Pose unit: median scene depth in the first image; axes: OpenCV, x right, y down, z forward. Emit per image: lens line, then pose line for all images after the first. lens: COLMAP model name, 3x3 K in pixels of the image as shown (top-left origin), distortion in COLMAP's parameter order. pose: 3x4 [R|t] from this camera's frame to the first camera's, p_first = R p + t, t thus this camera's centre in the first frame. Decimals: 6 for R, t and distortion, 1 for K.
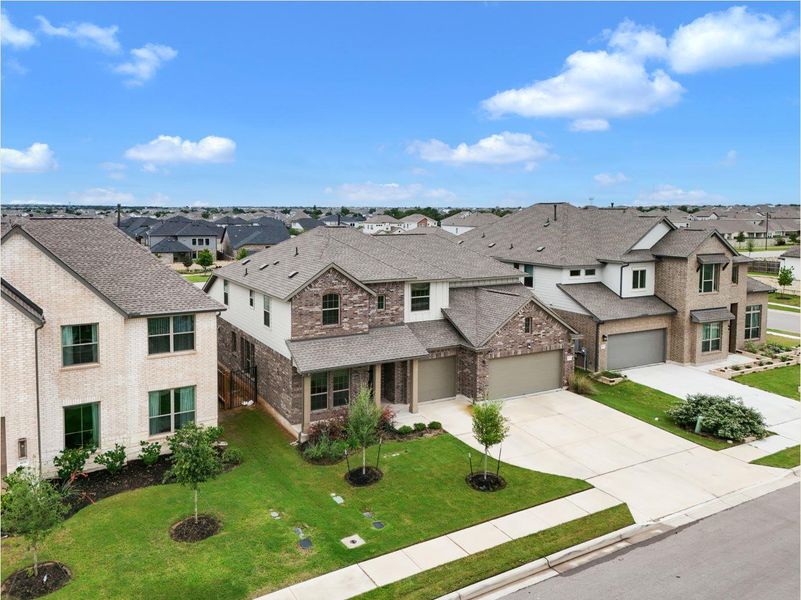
lens RADIAL K [[595.6, 0, 400.6], [0, 595.6, 260.0], [0, 0, 1]] dist [0.044216, -0.002306]
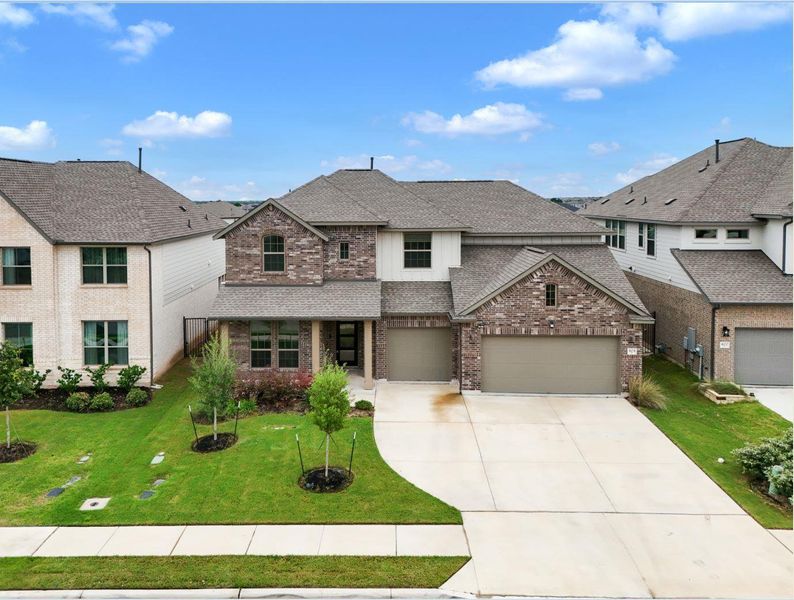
lens RADIAL K [[621.3, 0, 395.9], [0, 621.3, 244.3], [0, 0, 1]] dist [0.031993, 0.002873]
pose [[0.858245, 0.026843, -0.512537, 0.483570], [-0.033511, 0.999431, -0.003772, 0.065087], [0.512145, 0.020414, 0.858657, 0.306203]]
